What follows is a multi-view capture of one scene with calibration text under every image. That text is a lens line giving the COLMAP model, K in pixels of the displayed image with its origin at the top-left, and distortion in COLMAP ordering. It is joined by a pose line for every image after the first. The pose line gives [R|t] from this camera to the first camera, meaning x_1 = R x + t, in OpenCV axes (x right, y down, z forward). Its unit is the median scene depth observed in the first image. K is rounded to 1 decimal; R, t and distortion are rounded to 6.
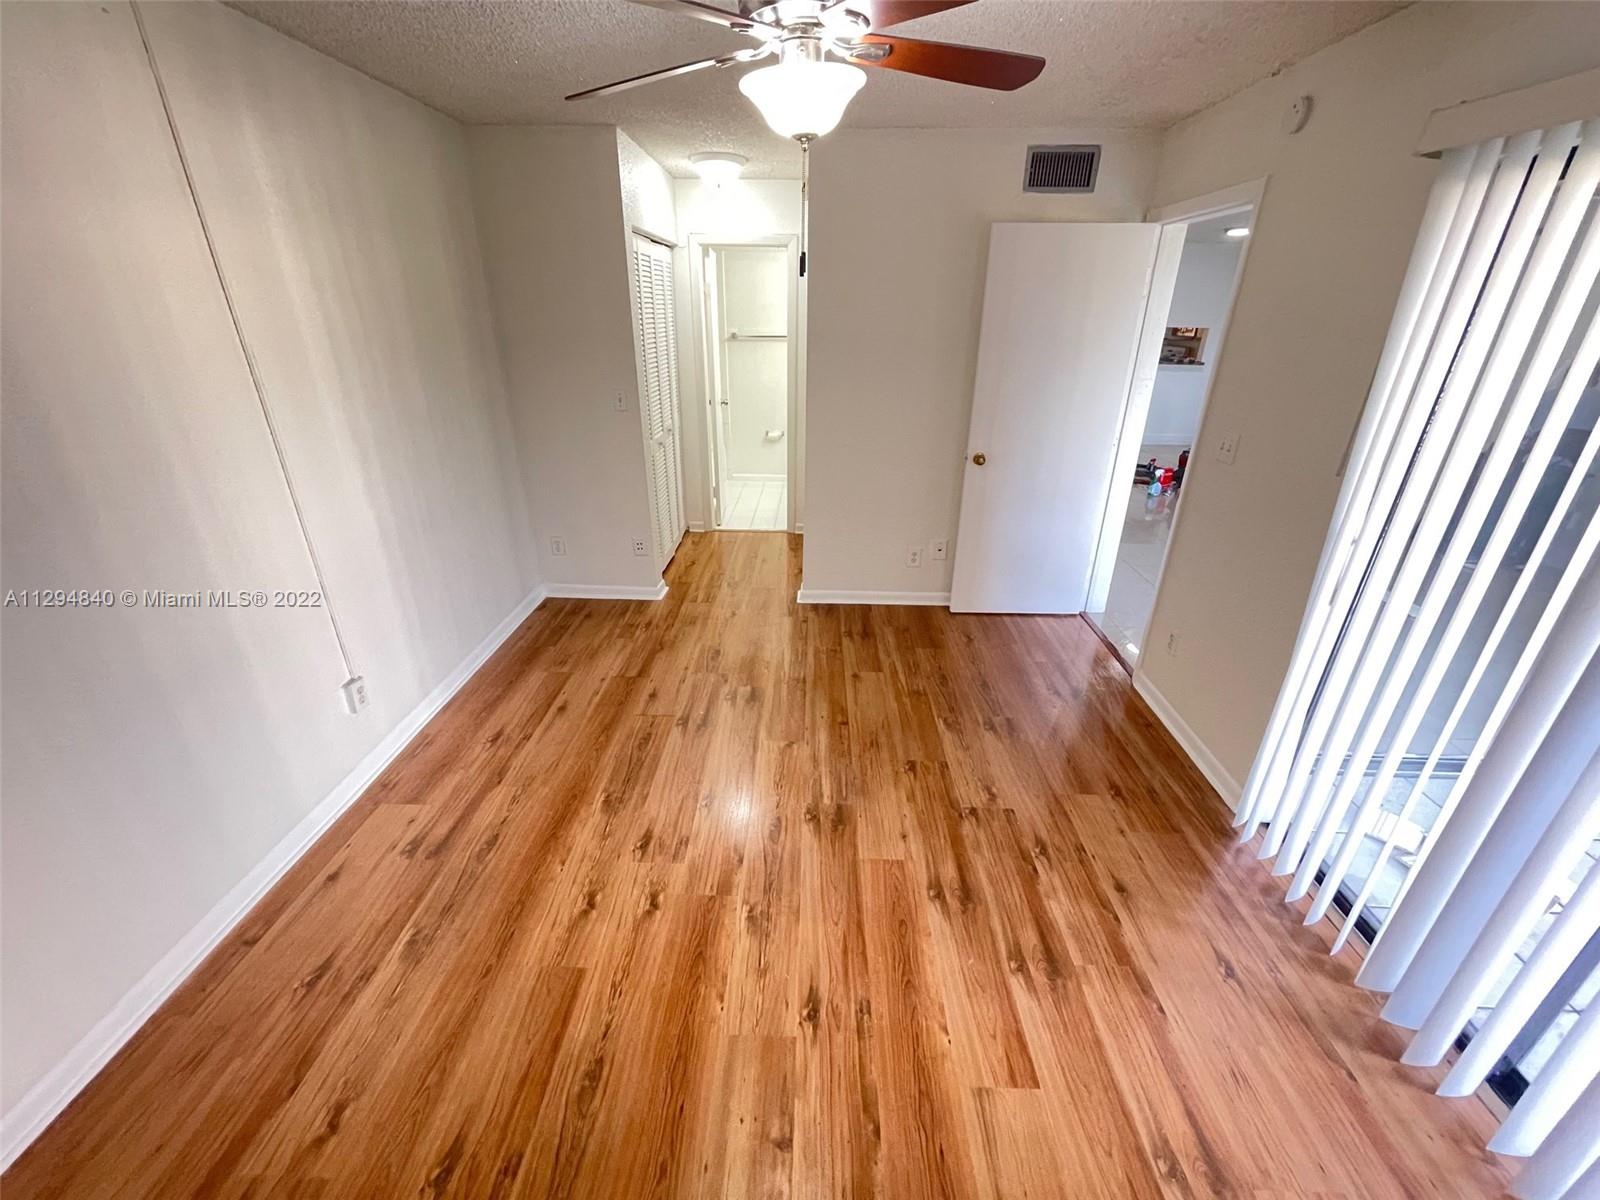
lens RADIAL K [[647.6, 0, 800.0], [0, 647.6, 600.0], [0, 0, 1]] dist [-0.000655, -0.001297]
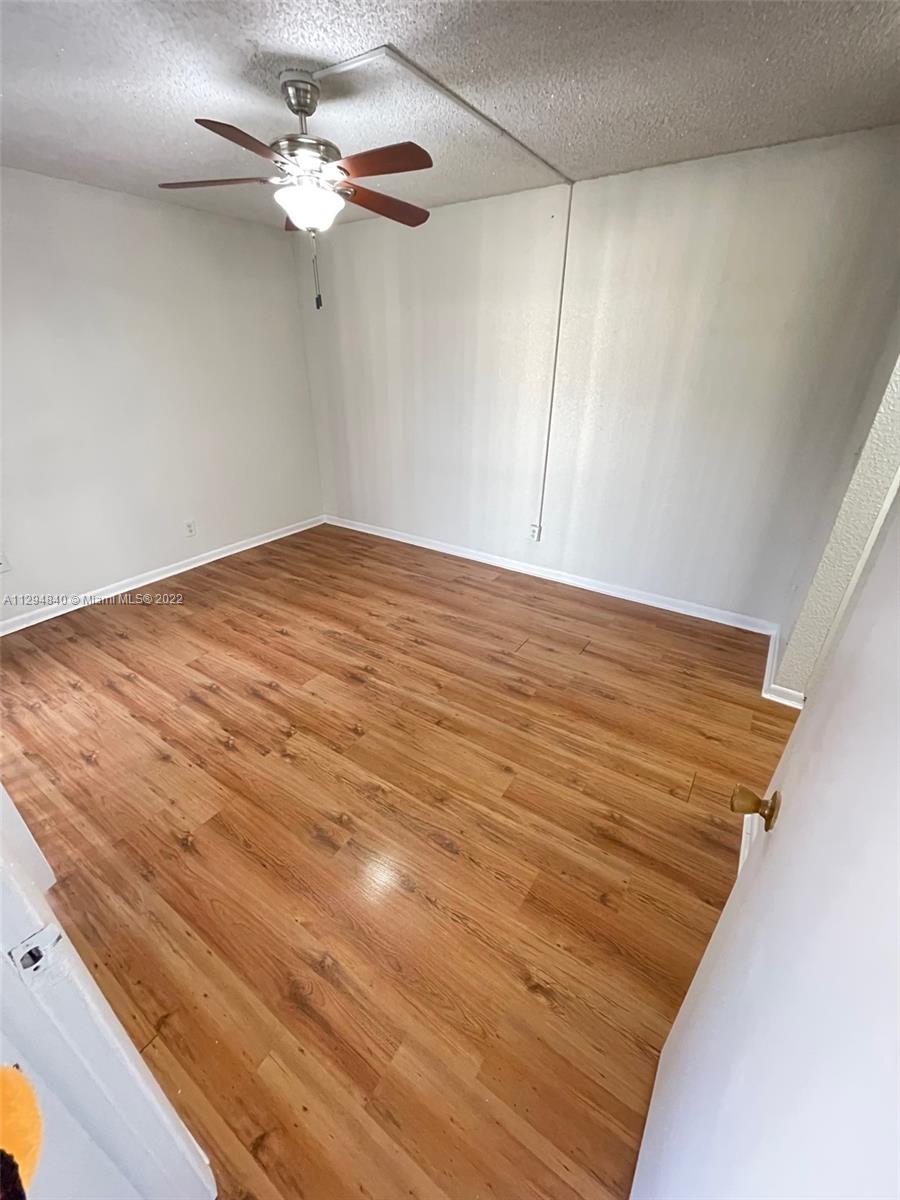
lens RADIAL K [[485.7, 0, 448.4], [0, 485.7, 597.8], [0, 0, 1]] dist [-0.000655, -0.001297]
pose [[-0.534740, 0.371150, -0.759144, 0.756688], [-0.359562, 0.713052, 0.601891, -0.572436], [0.764701, 0.594814, -0.247846, 1.378942]]
